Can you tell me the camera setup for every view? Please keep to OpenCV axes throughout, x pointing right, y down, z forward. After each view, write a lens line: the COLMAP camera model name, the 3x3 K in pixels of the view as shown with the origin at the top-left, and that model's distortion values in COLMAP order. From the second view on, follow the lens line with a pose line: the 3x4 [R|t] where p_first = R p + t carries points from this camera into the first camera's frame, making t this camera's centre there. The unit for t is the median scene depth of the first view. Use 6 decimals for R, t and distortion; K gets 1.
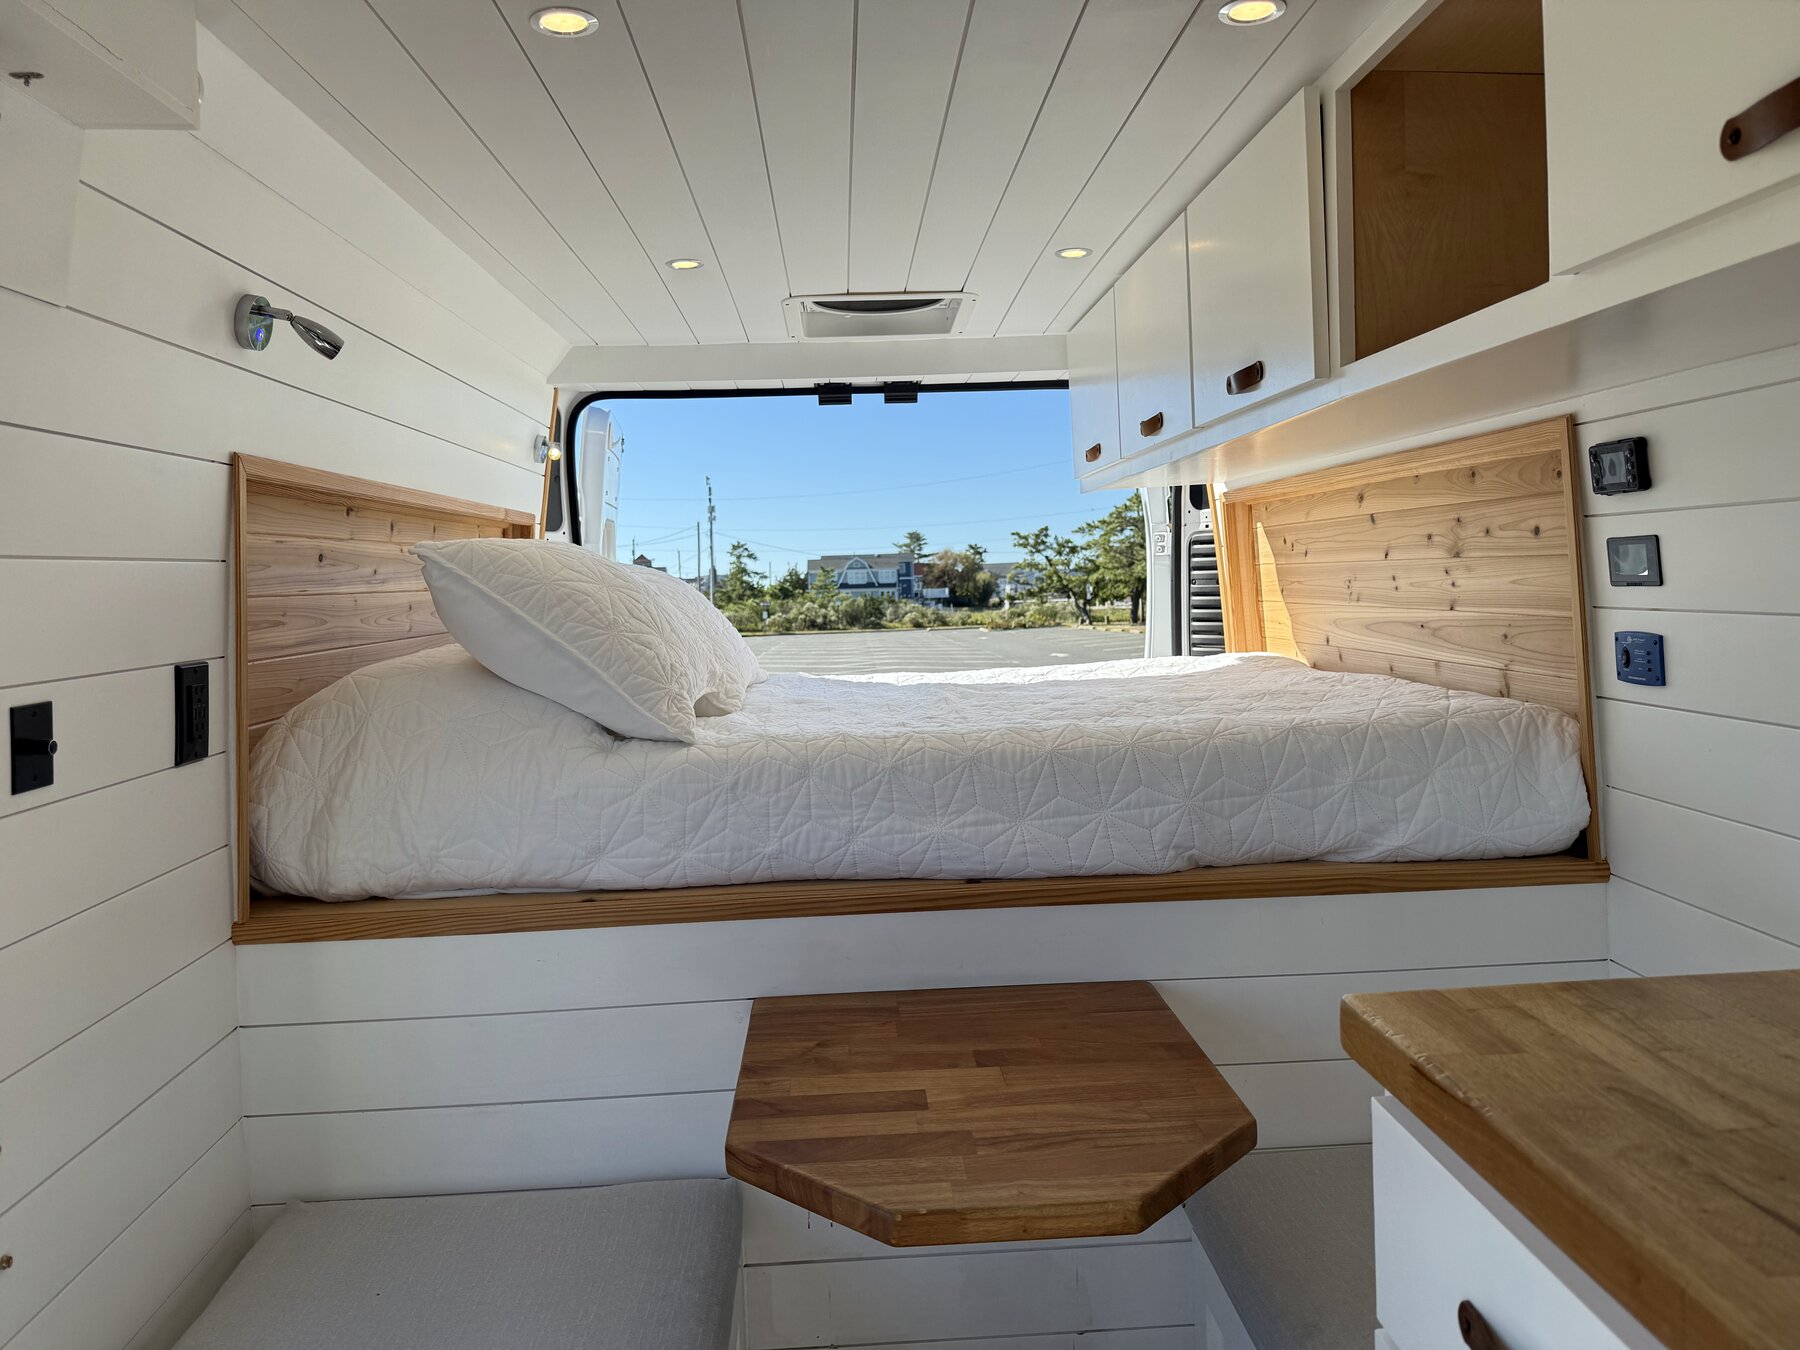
lens RADIAL K [[1272.6, 0, 891.2], [0, 1272.6, 660.2], [0, 0, 1]] dist [0.053705, -0.069877]
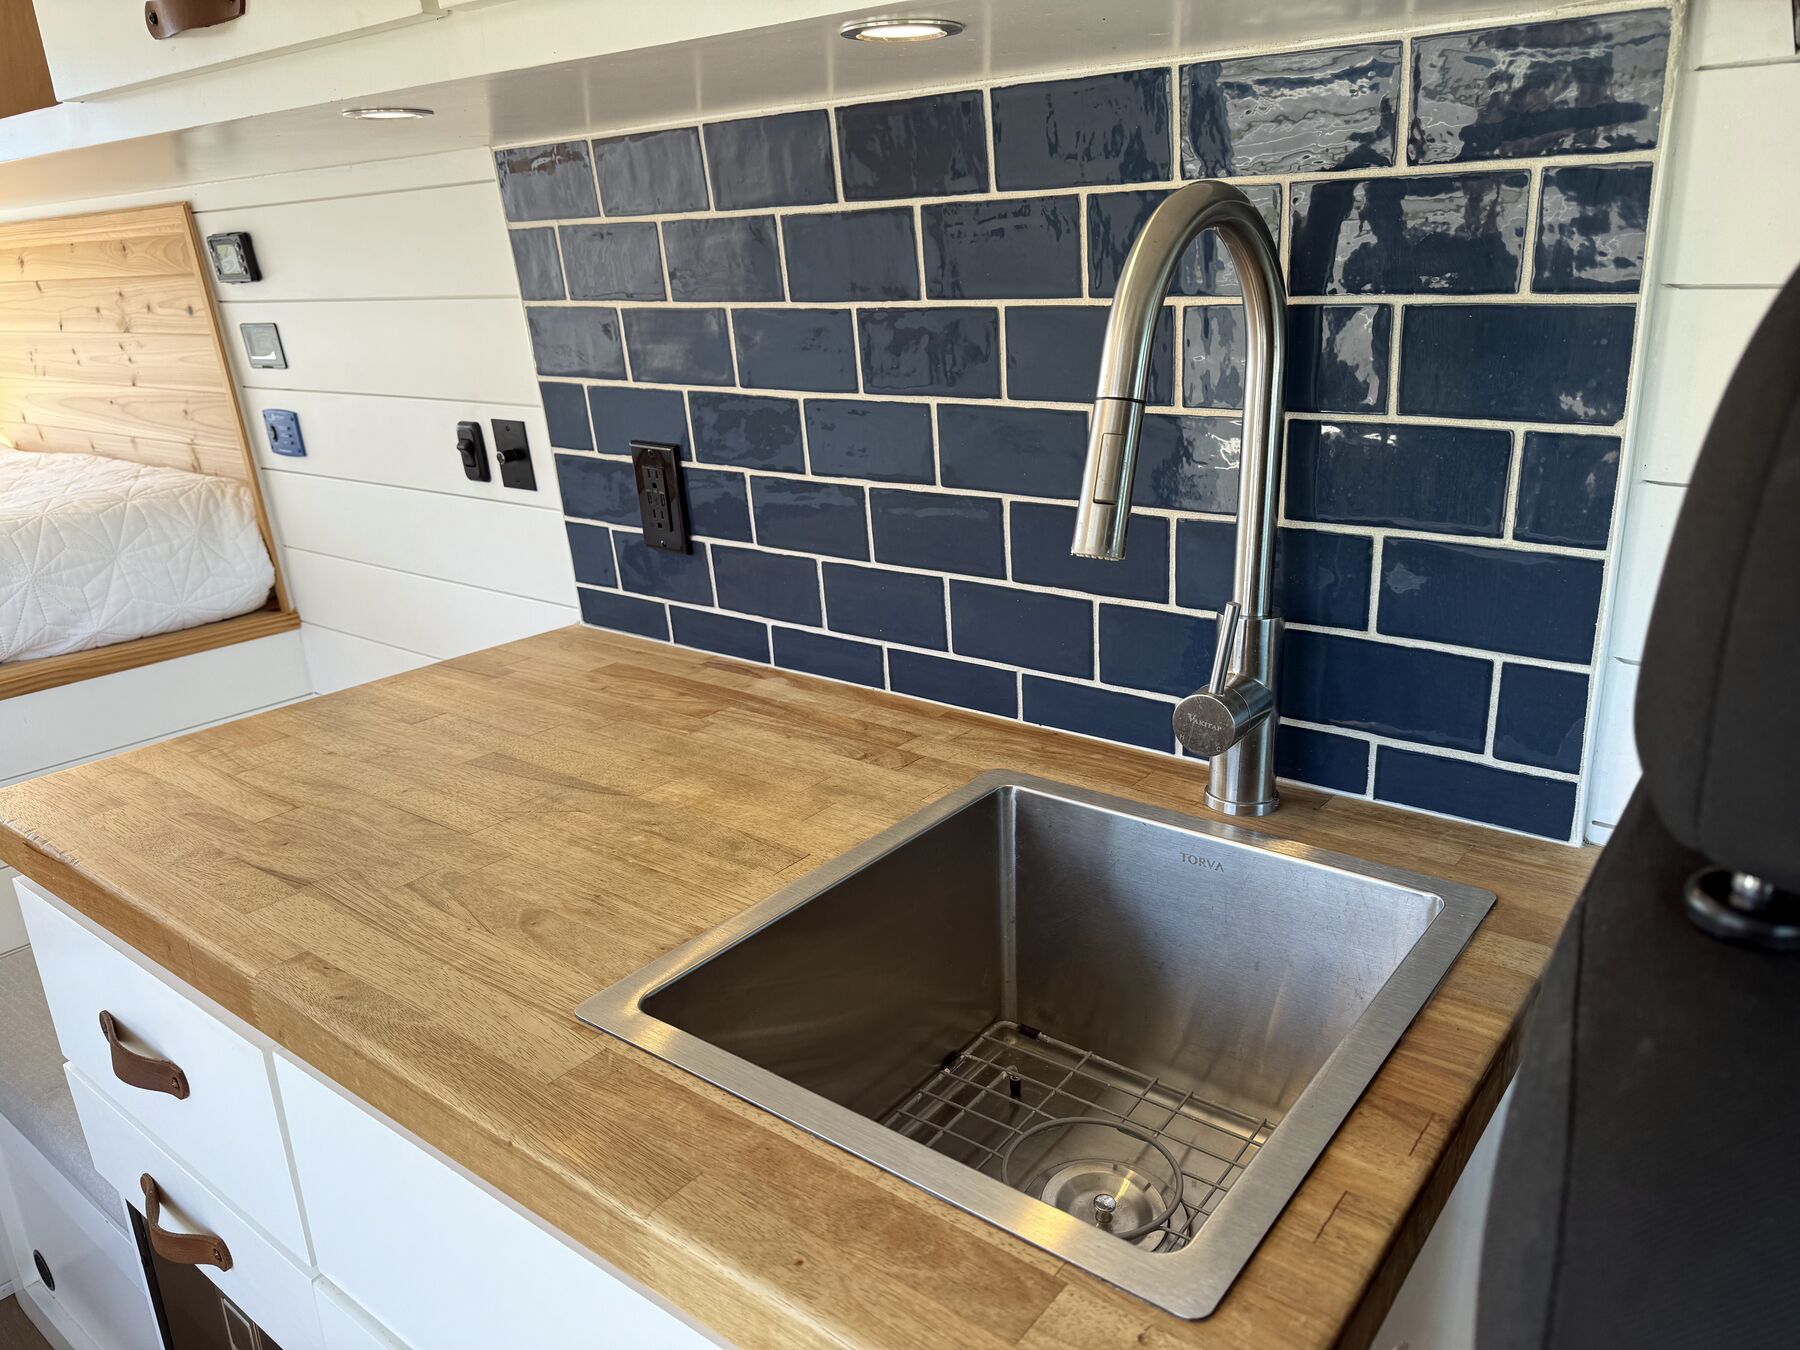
lens RADIAL K [[1272.6, 0, 901.4], [0, 1272.6, 675.0], [0, 0, 1]] dist [0.053705, -0.069877]
pose [[0.649379, -0.218133, 0.728509, 0.054822], [0.058669, 0.969493, 0.237993, -0.030085], [-0.758199, -0.111807, 0.642366, -0.161490]]
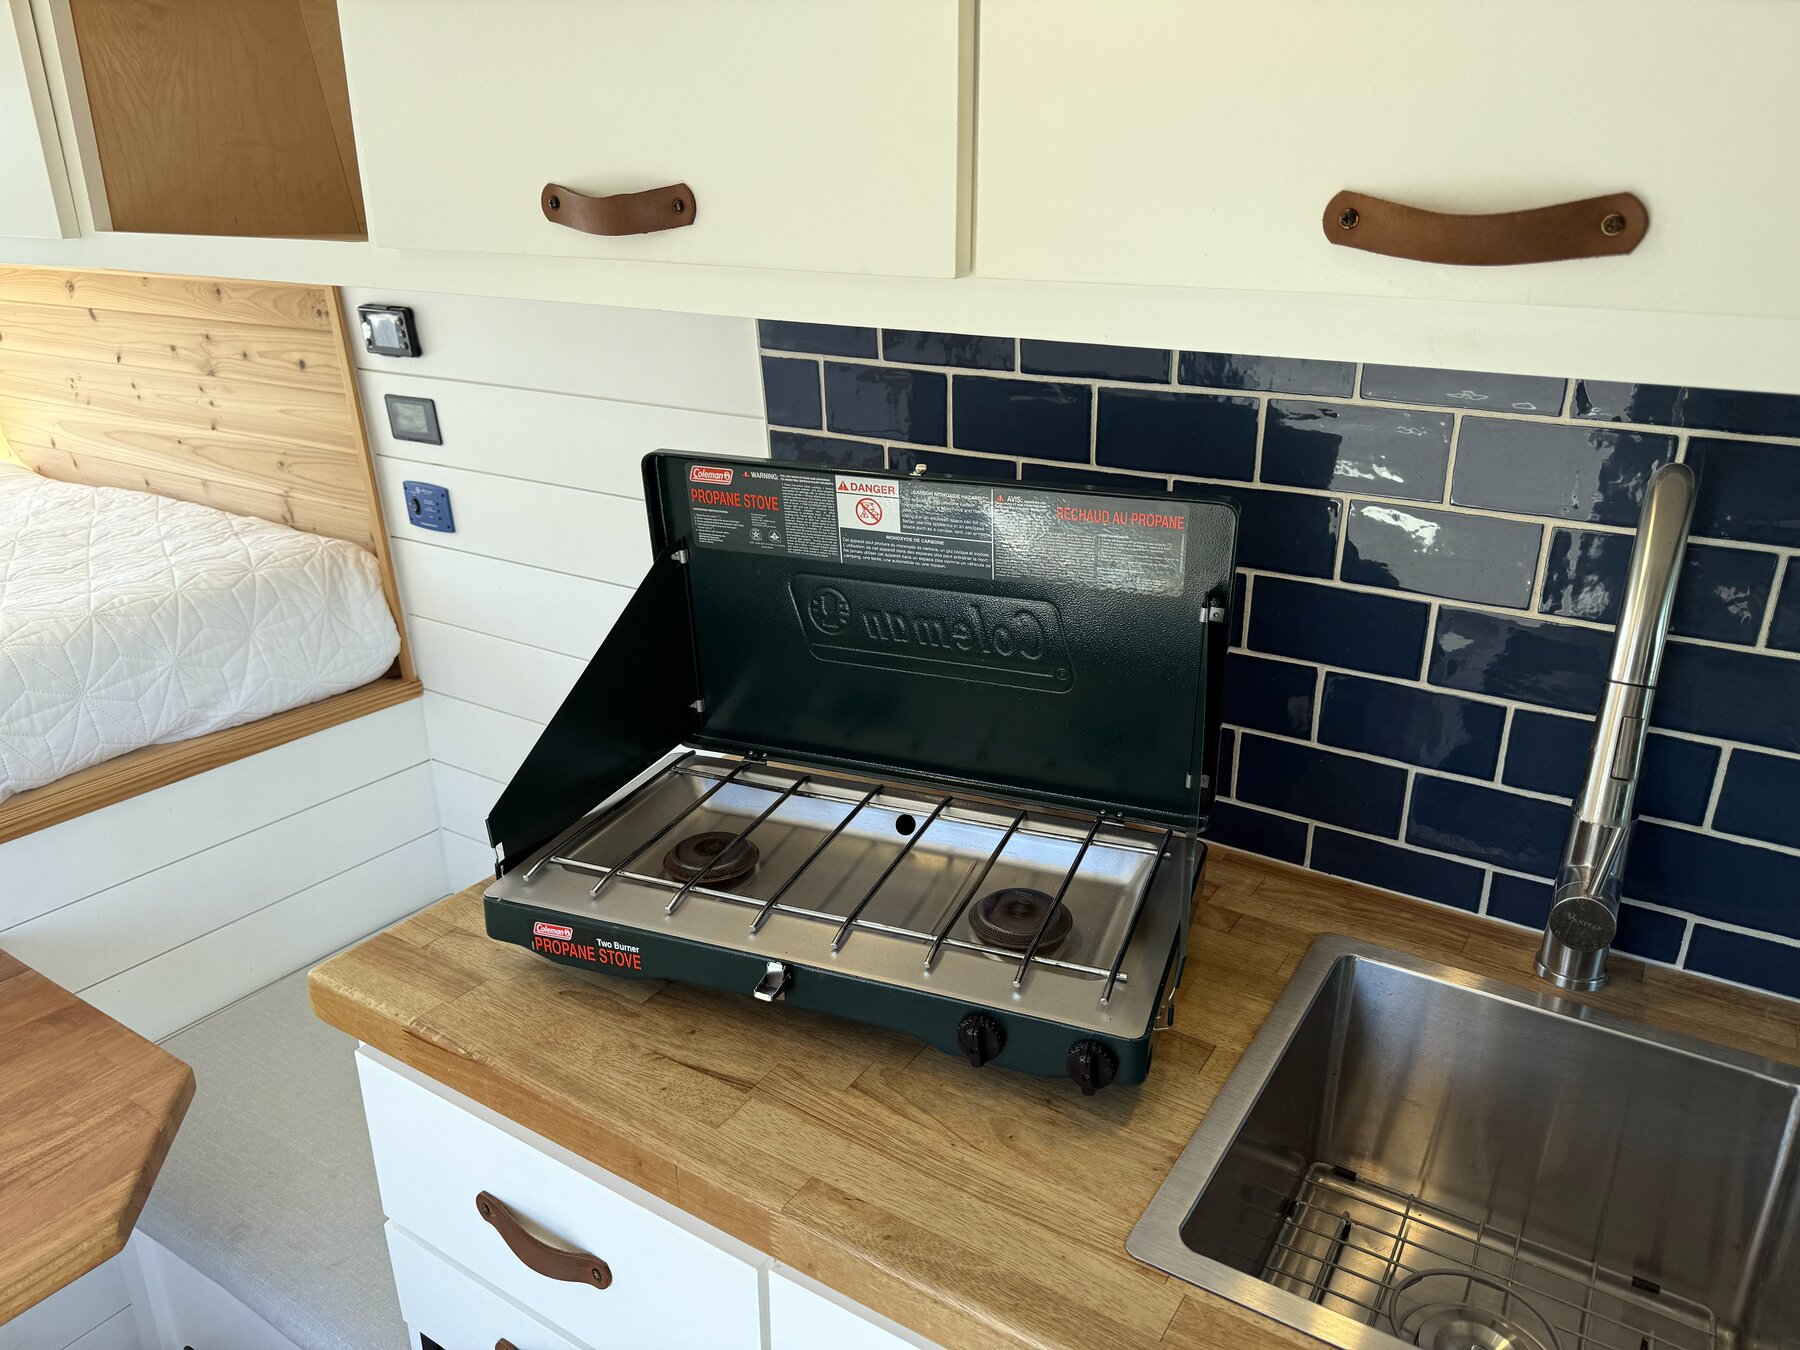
lens RADIAL K [[1272.6, 0, 905.0], [0, 1272.6, 671.3], [0, 0, 1]] dist [0.053705, -0.069877]
pose [[0.572749, -0.240454, 0.783671, -0.080174], [0.023538, 0.960440, 0.277490, -0.150652], [-0.819393, -0.140486, 0.555751, 0.020464]]
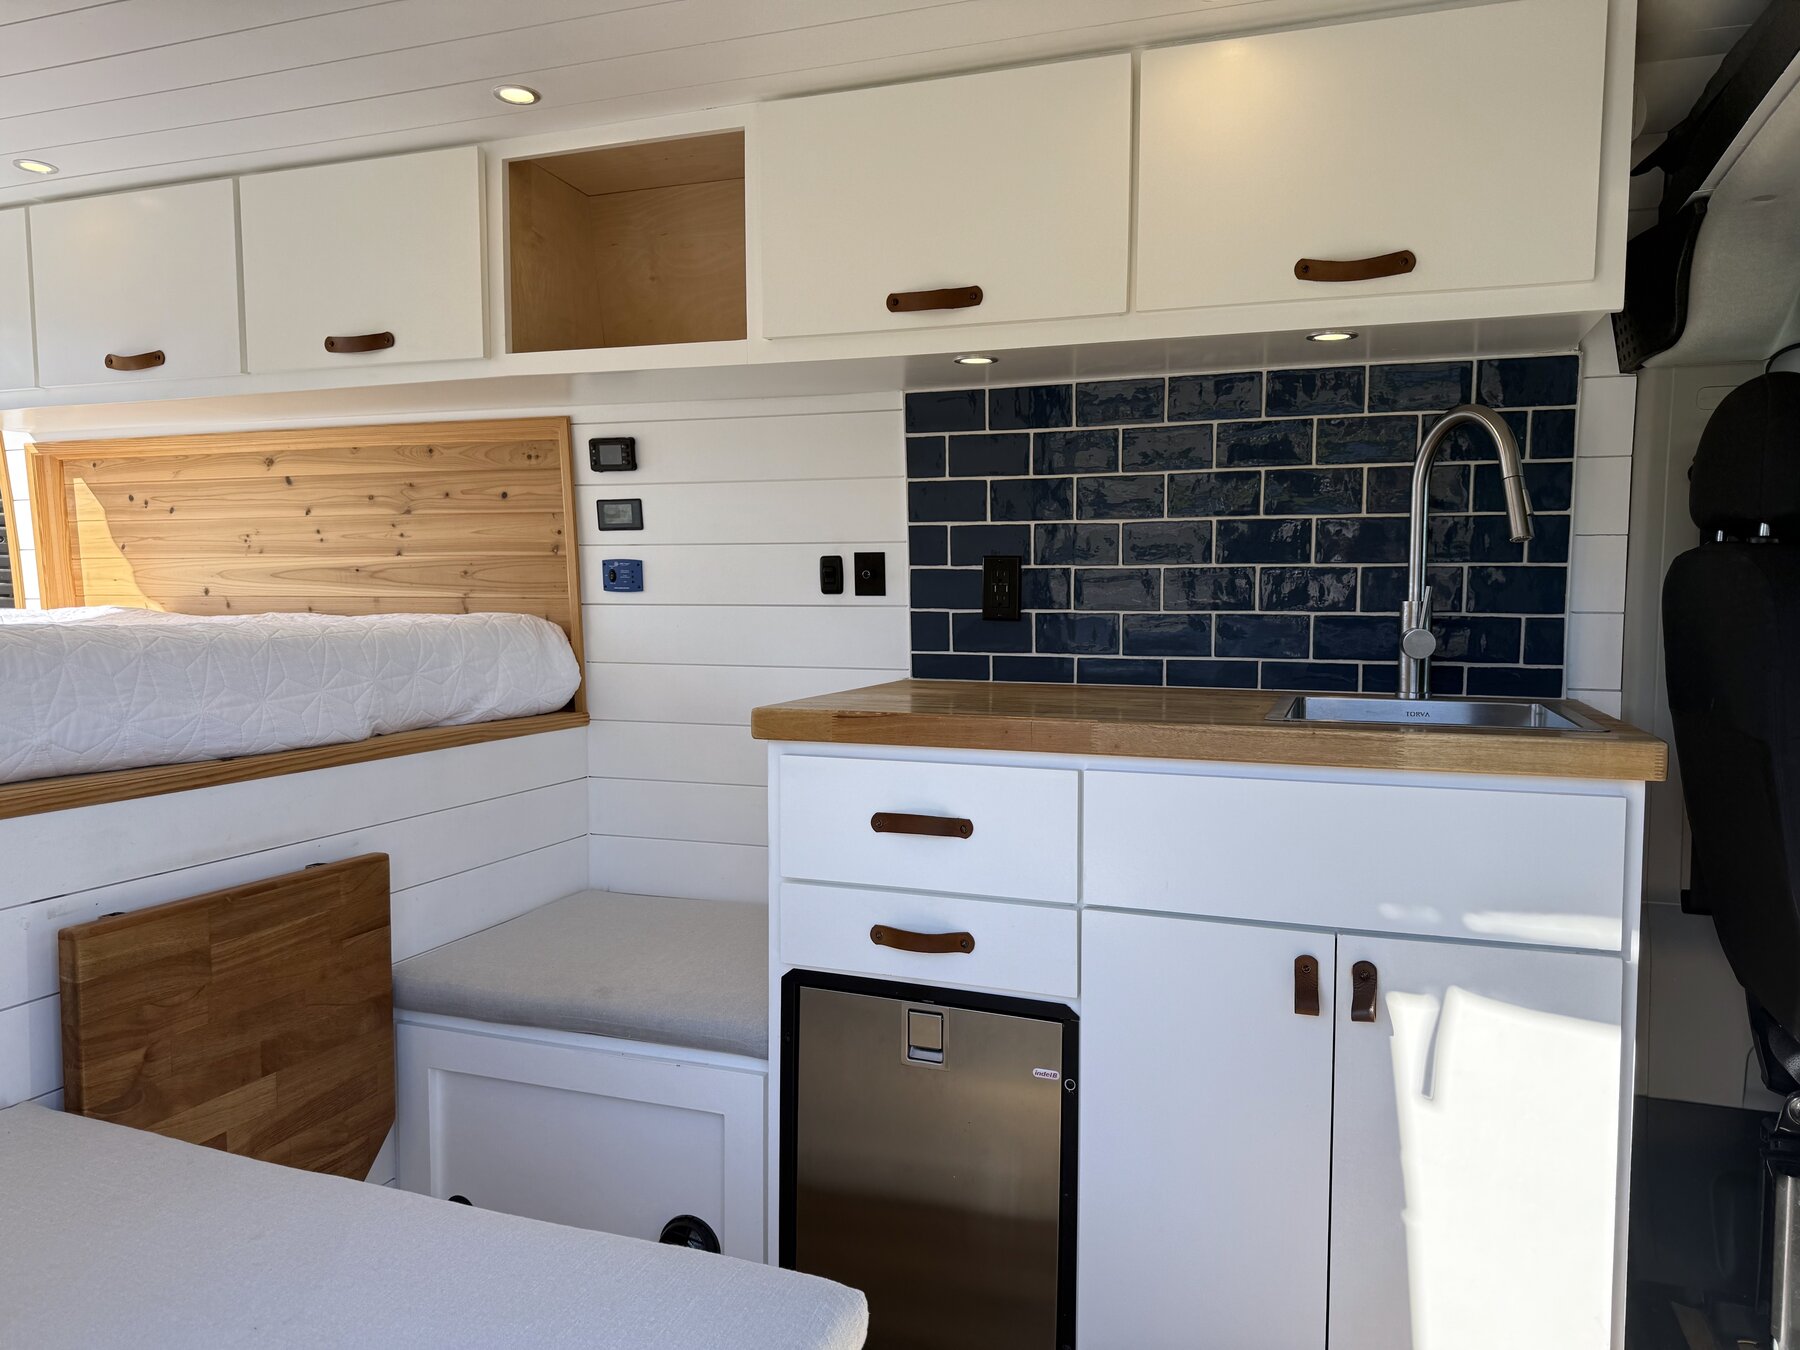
lens RADIAL K [[1272.6, 0, 905.1], [0, 1272.6, 664.8], [0, 0, 1]] dist [0.053705, -0.069877]
pose [[0.374390, -0.010861, 0.927208, -0.705276], [0.043221, 0.999049, -0.005749, 0.124062], [-0.926264, 0.042227, 0.374503, 0.070648]]
